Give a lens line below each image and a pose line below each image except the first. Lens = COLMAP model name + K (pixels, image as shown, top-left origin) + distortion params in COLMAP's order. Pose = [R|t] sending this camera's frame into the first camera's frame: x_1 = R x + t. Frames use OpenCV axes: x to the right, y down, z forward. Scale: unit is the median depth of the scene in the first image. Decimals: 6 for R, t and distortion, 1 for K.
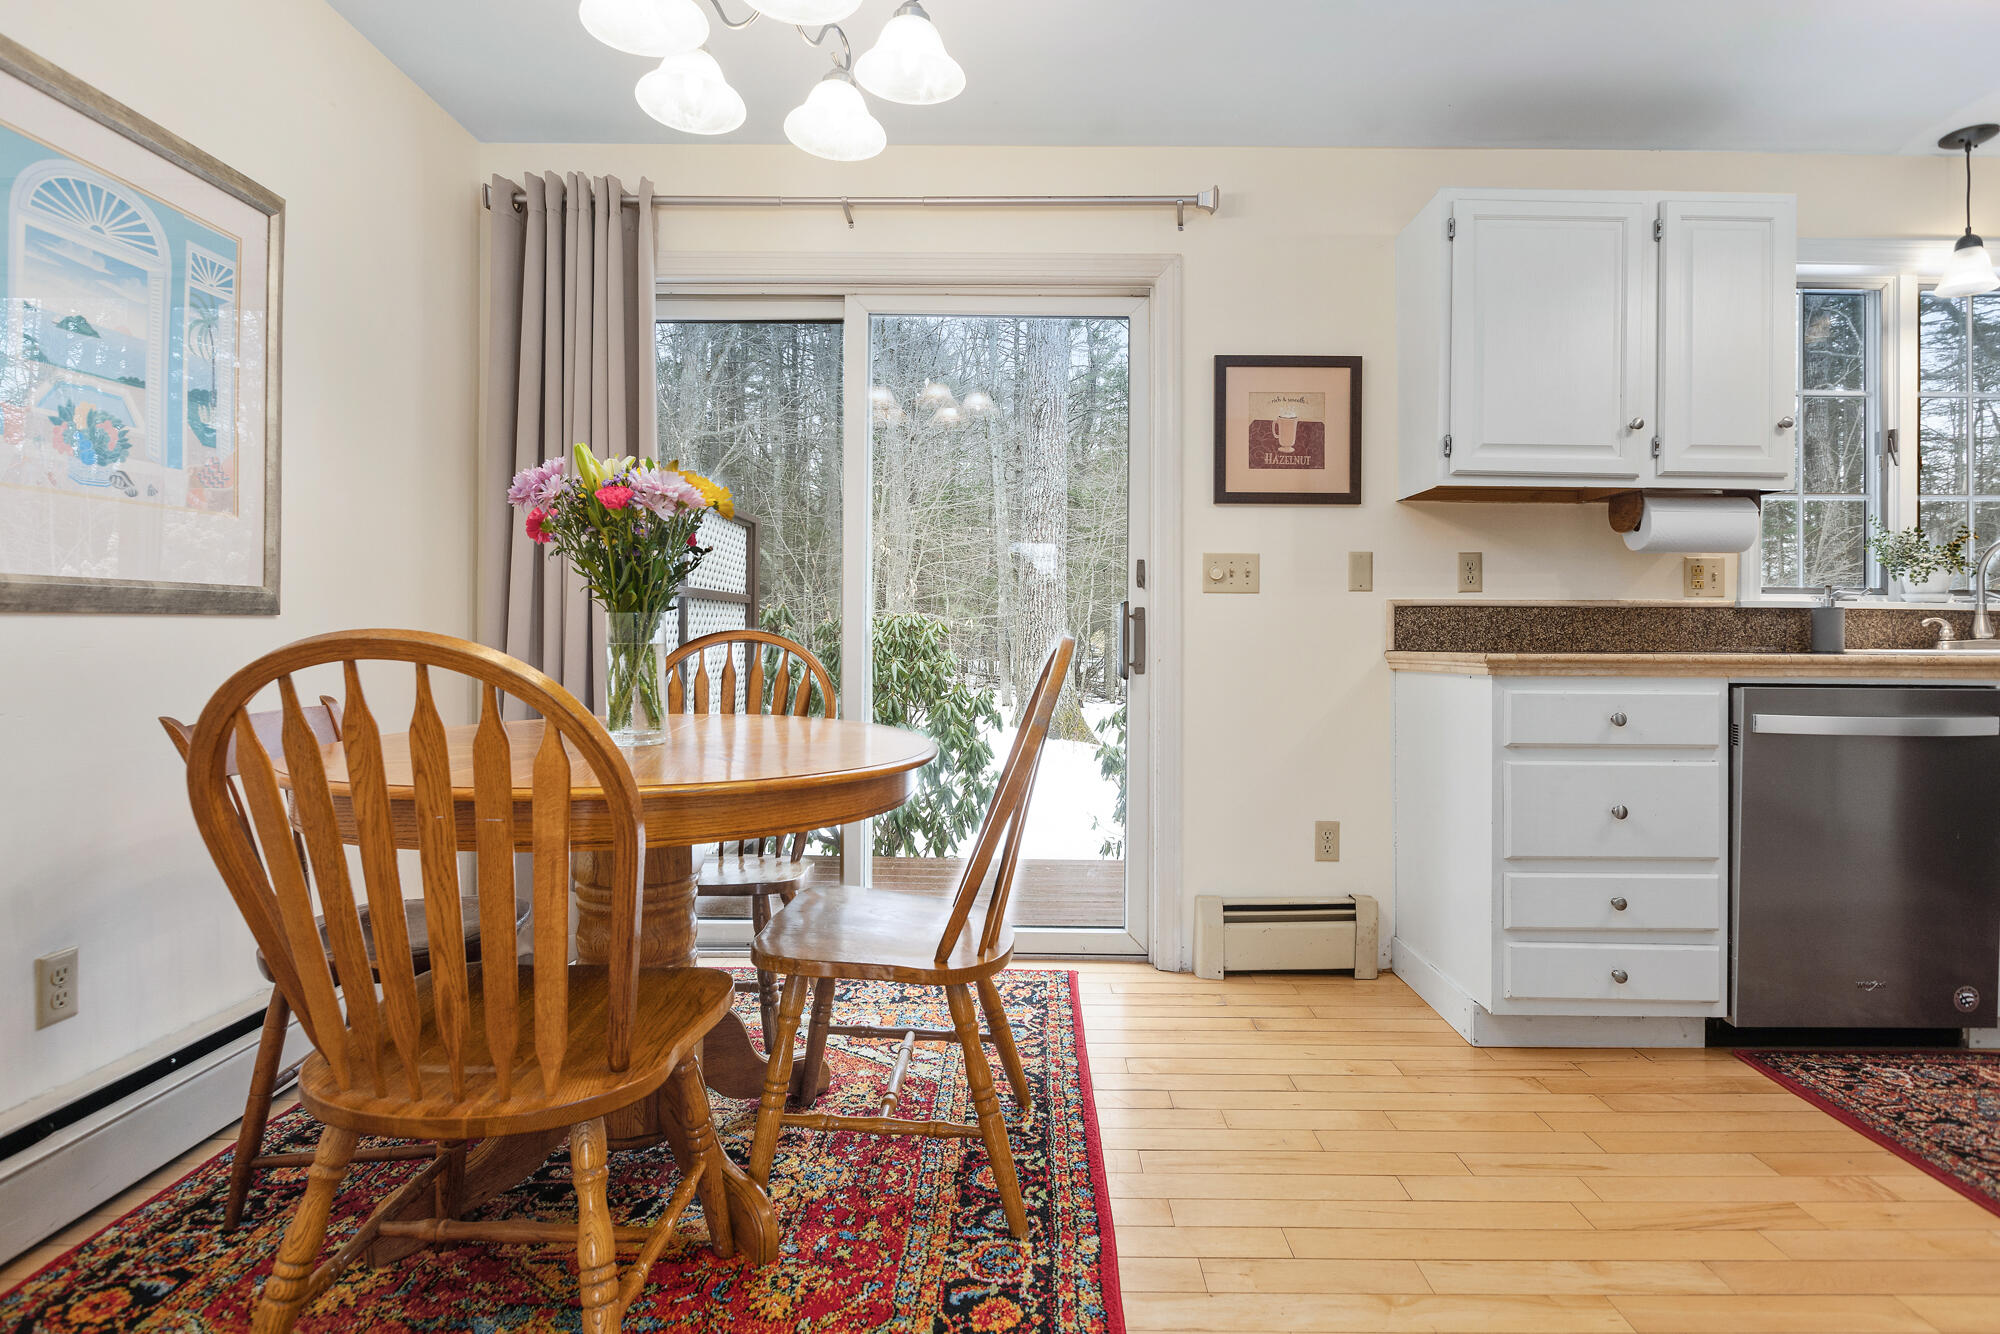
lens RADIAL K [[1019.0, 0, 1028.8], [0, 1019.0, 635.2], [0, 0, 1]] dist [0.000664, -0.002625]
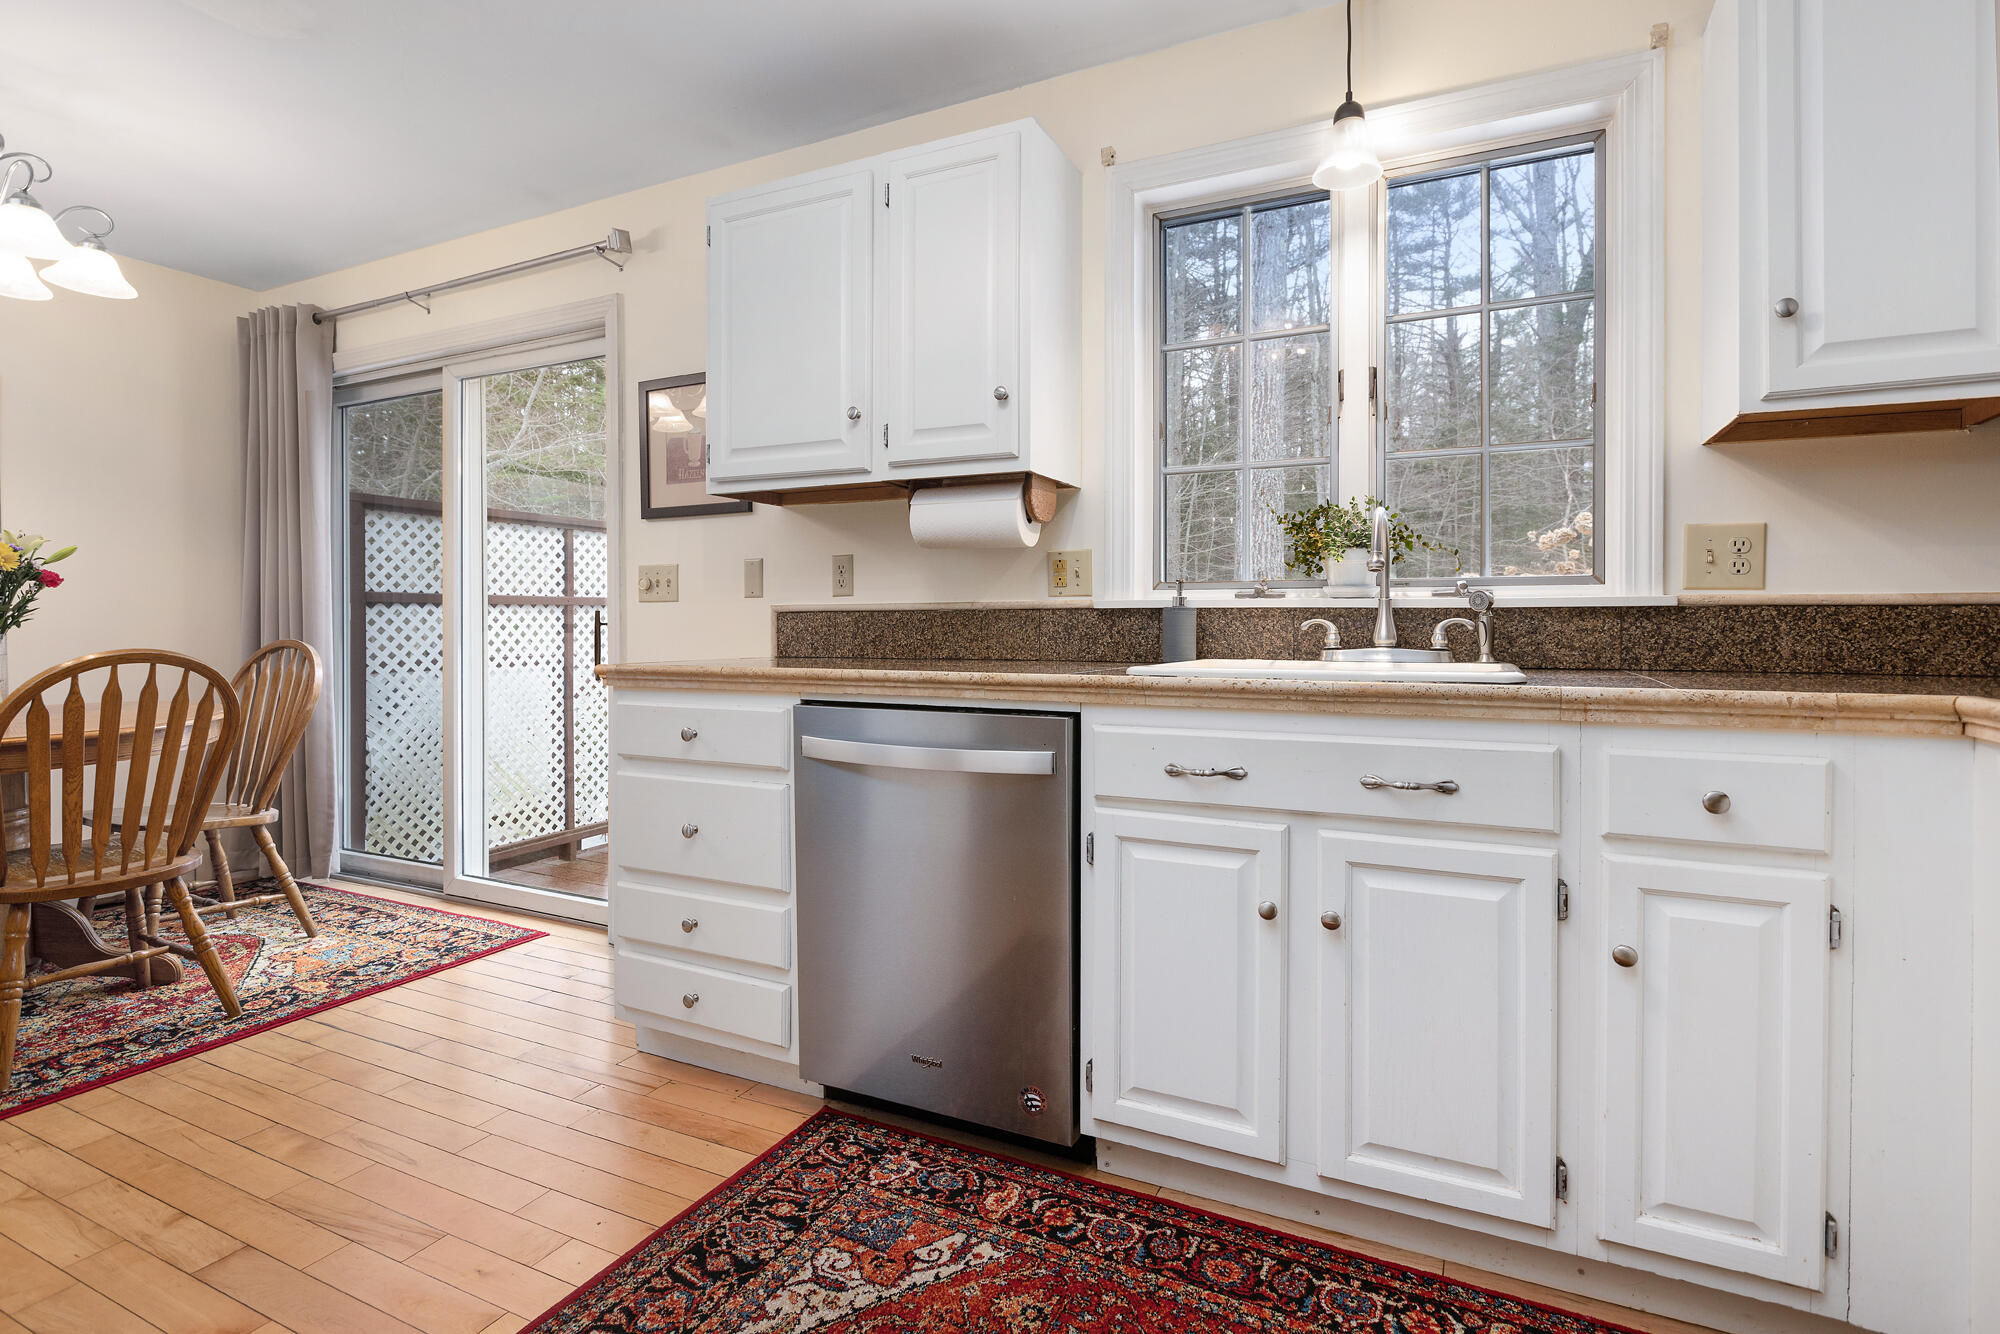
lens RADIAL K [[973.4, 0, 970.5], [0, 973.4, 626.9], [0, 0, 1]] dist [-0.003060, -0.000857]
pose [[0.895244, -0.006536, -0.445528, 1.042466], [0.008733, 0.999958, 0.002879, -0.016357], [0.445490, -0.006468, 0.895263, 0.251507]]
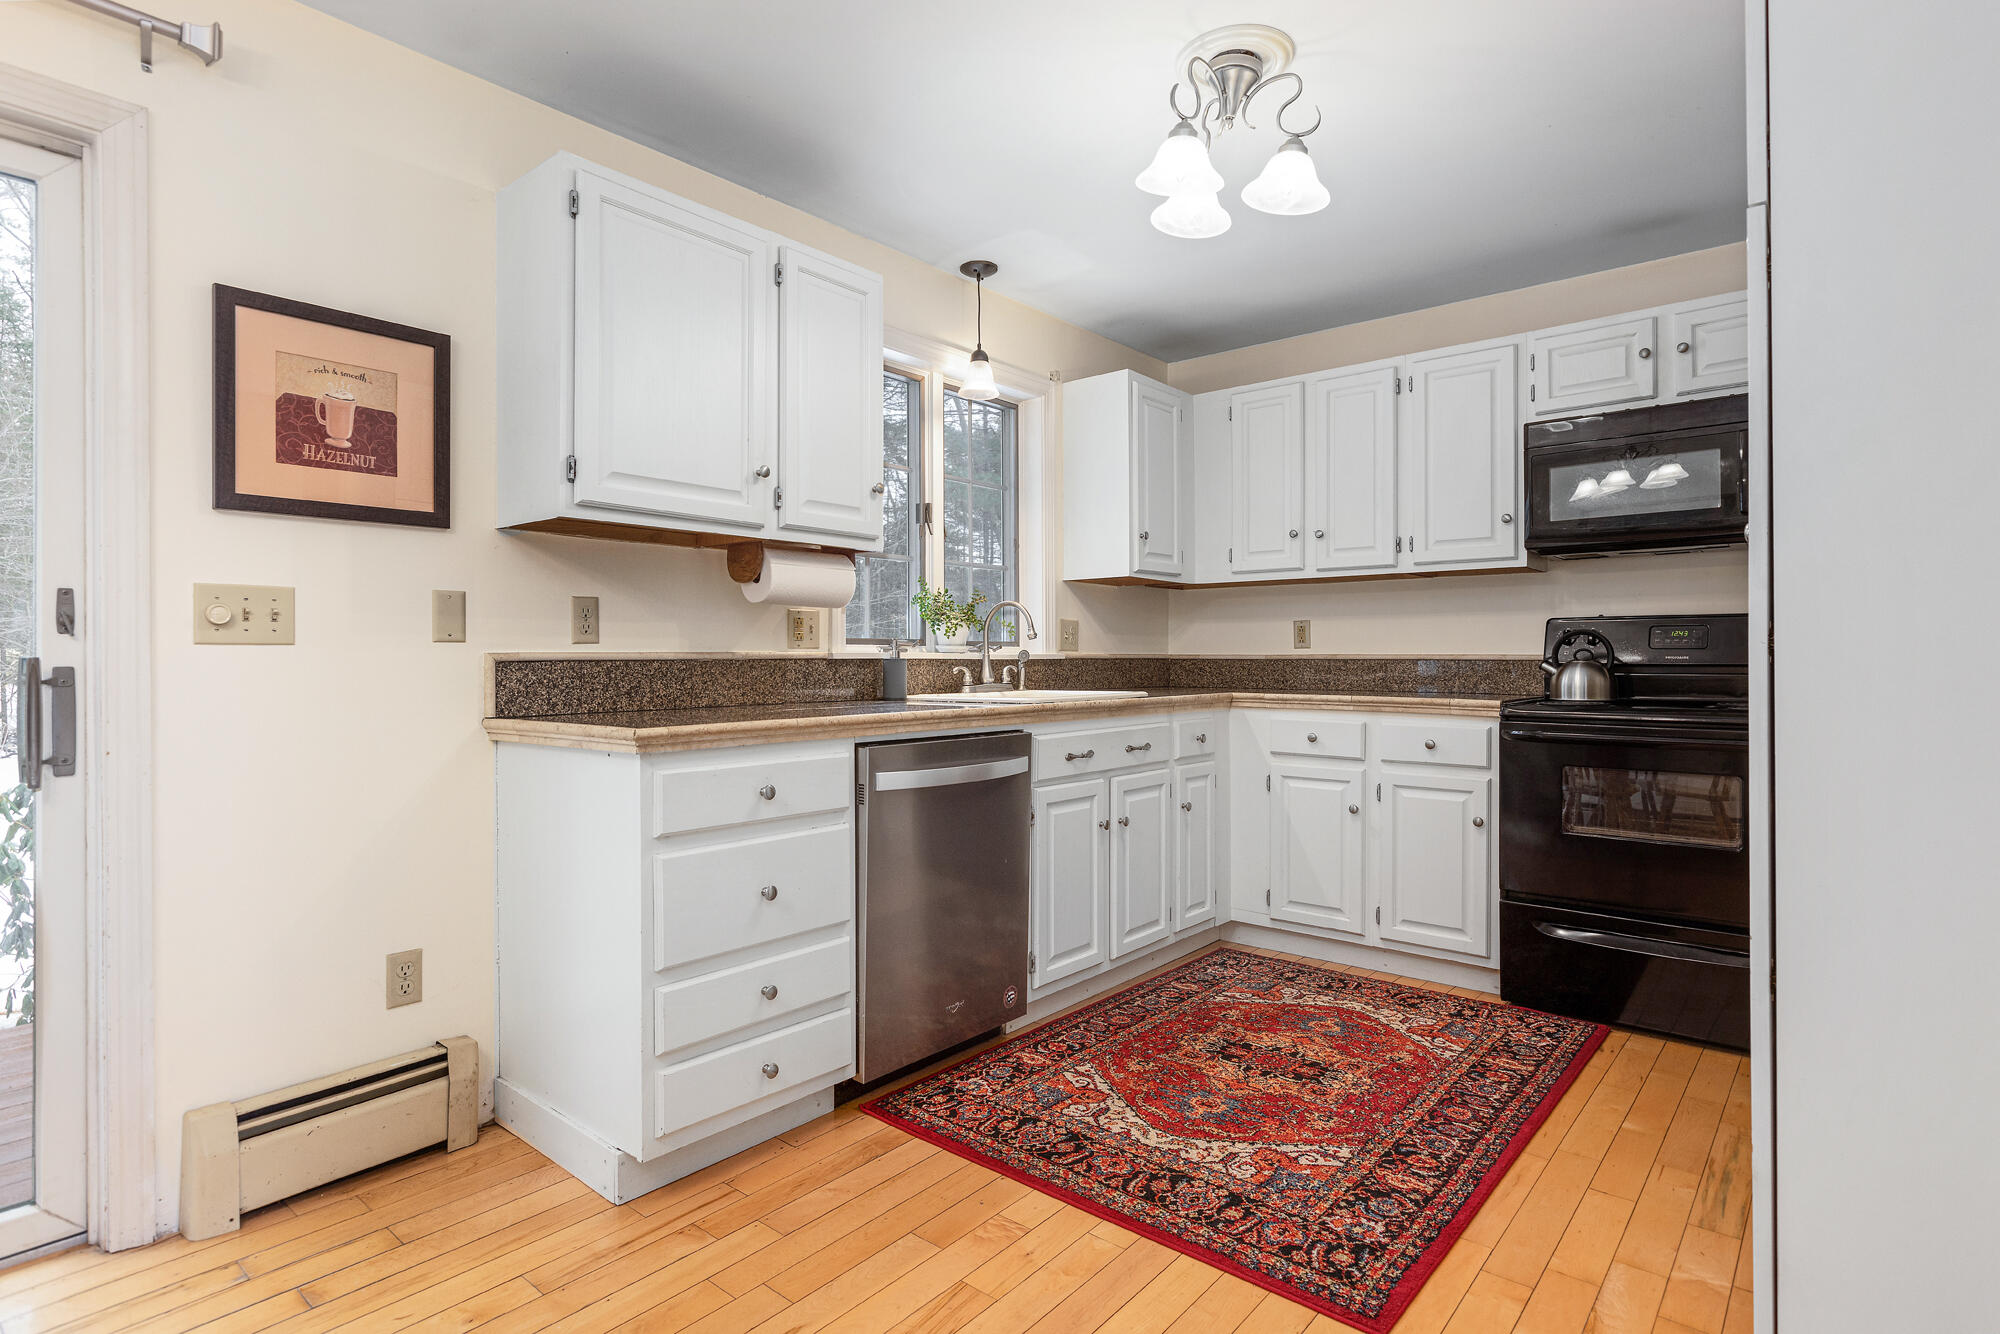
lens RADIAL K [[1019.0, 0, 988.8], [0, 1019.0, 653.1], [0, 0, 1]] dist [0.000664, -0.002625]
pose [[0.652457, -0.006015, 0.757802, 0.010435], [0.006135, 0.999978, 0.002655, -0.037794], [-0.757801, 0.002917, 0.652480, 0.210847]]
